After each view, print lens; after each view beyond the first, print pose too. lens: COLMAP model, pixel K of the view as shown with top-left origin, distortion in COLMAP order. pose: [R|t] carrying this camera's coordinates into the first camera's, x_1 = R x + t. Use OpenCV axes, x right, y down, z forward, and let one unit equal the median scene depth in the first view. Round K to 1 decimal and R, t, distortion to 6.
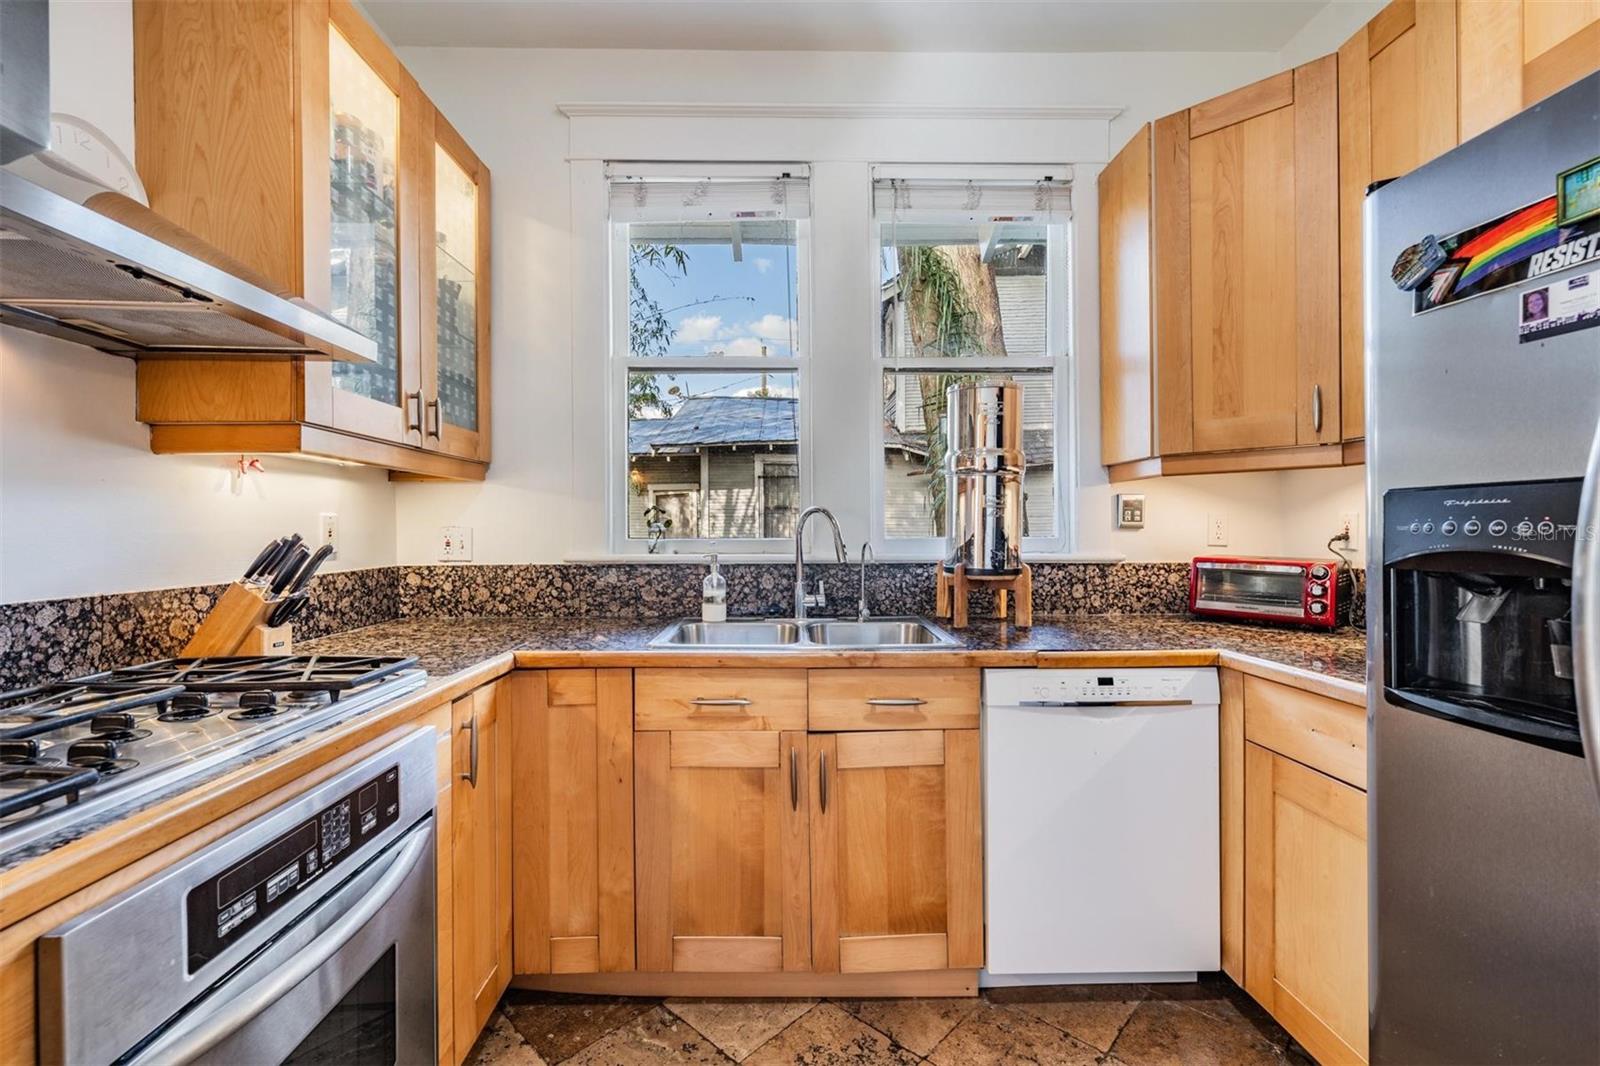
lens RADIAL K [[690.7, 0, 798.4], [0, 690.7, 529.1], [0, 0, 1]] dist [0.000533, -0.001353]
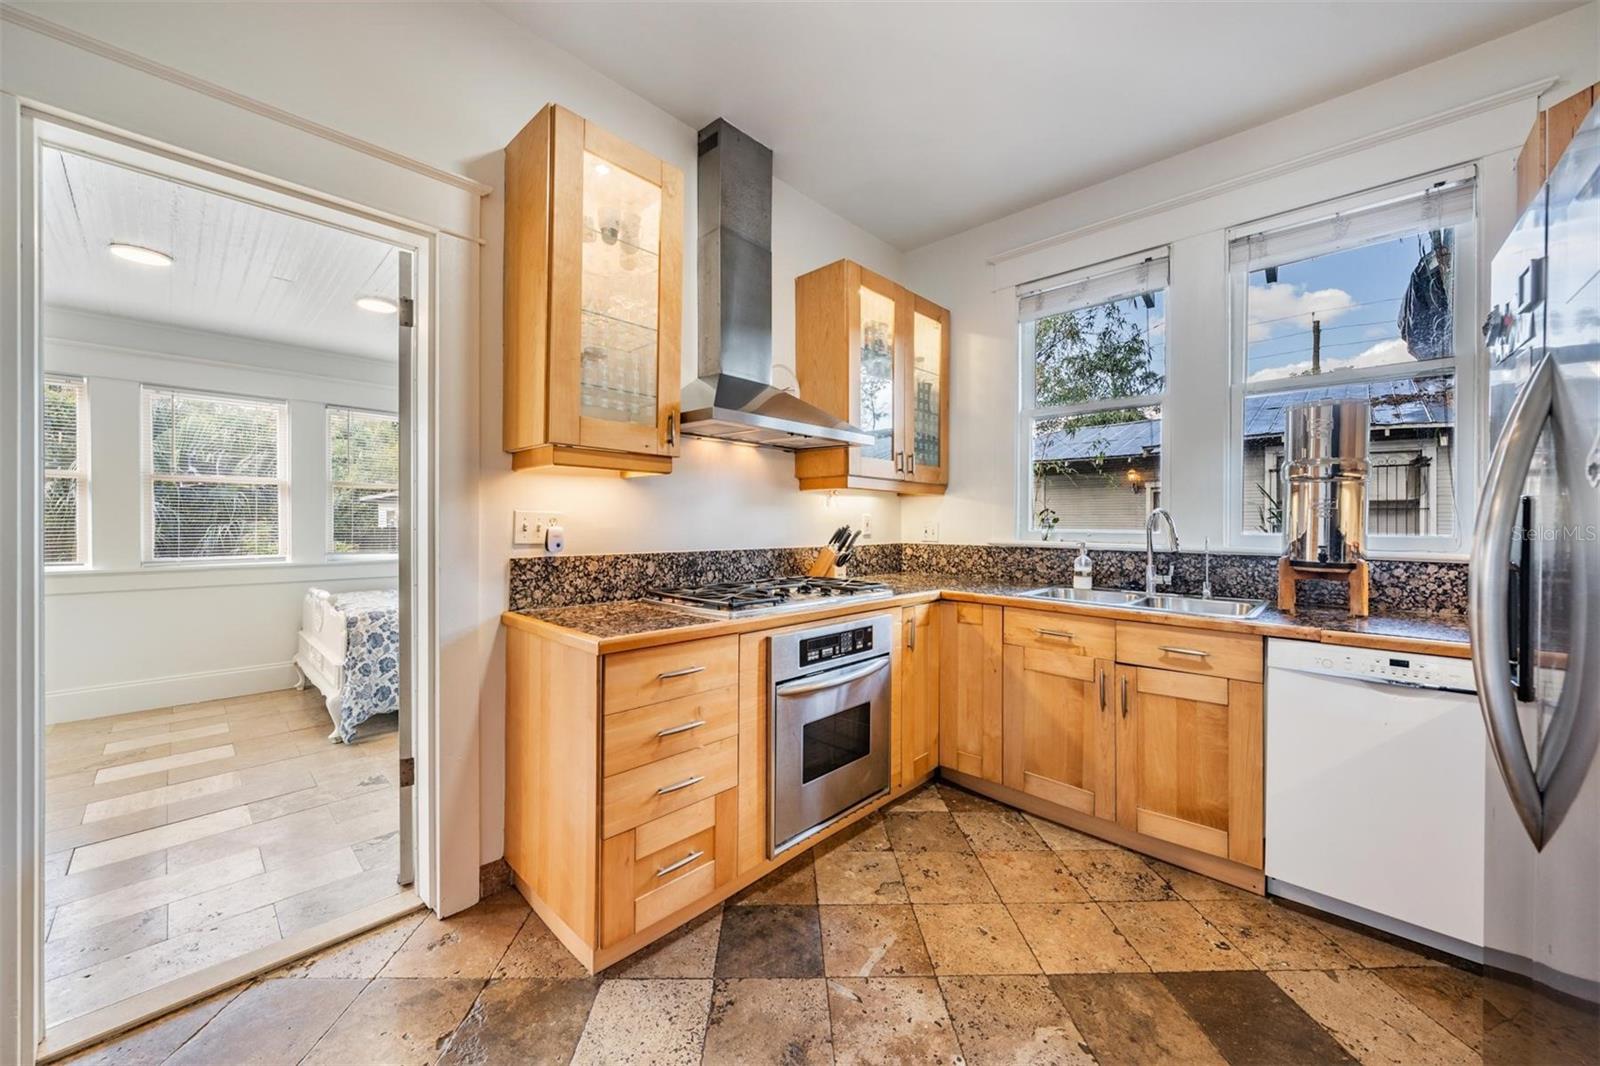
lens RADIAL K [[599.0, 0, 794.7], [0, 599.0, 526.0], [0, 0, 1]] dist [-0.006195, 0.000764]
pose [[0.707056, 0.014154, -0.707016, 0.421622], [-0.009292, 0.999899, 0.010724, -0.006916], [0.707097, -0.001013, 0.707116, -0.389316]]
